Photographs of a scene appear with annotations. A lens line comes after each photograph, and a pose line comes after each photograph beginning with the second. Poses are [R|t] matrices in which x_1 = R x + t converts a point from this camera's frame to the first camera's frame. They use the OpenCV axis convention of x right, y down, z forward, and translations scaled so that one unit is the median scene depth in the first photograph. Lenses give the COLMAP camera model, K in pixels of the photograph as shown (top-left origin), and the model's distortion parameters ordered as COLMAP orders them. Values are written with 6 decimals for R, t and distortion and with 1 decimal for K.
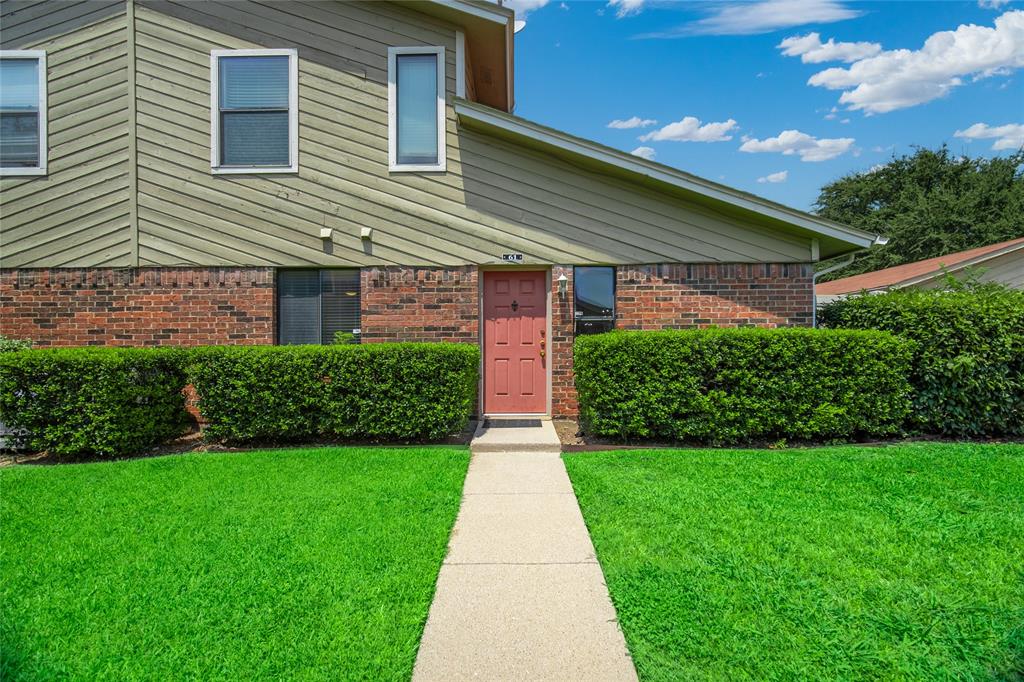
lens RADIAL K [[409.8, 0, 512.3], [0, 409.8, 347.3], [0, 0, 1]] dist [-0.001932, 0.000223]
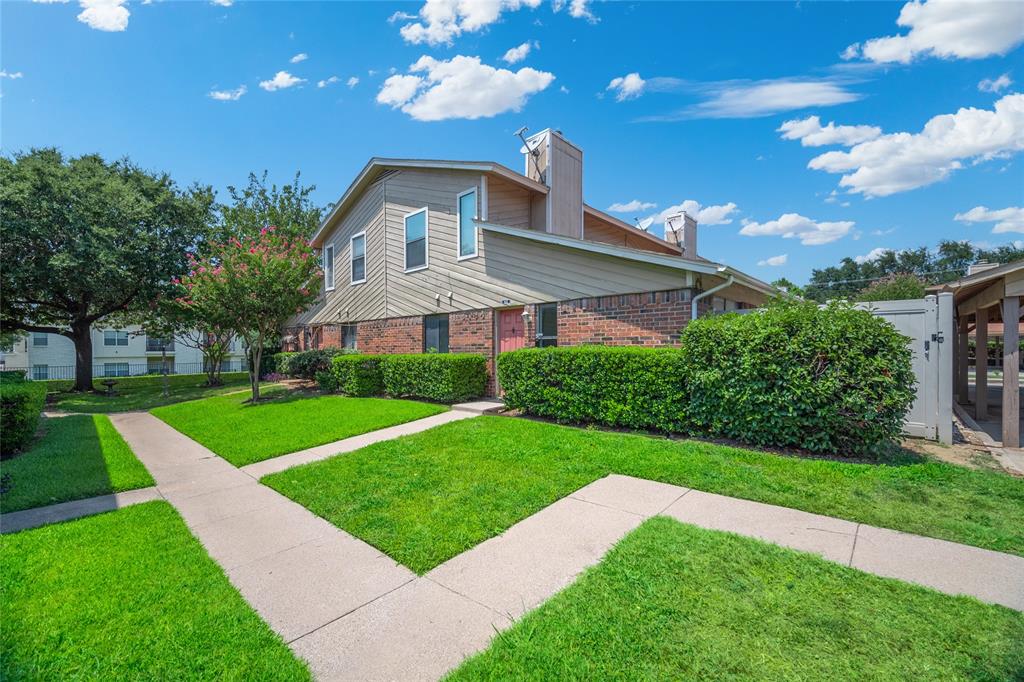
lens RADIAL K [[409.8, 0, 512.3], [0, 409.8, 347.3], [0, 0, 1]] dist [-0.001932, 0.000223]
pose [[0.740263, 0.000176, -0.672317, 1.137885], [0.002949, 0.999989, 0.003509, -0.041401], [0.672311, -0.004580, 0.740255, -0.215201]]
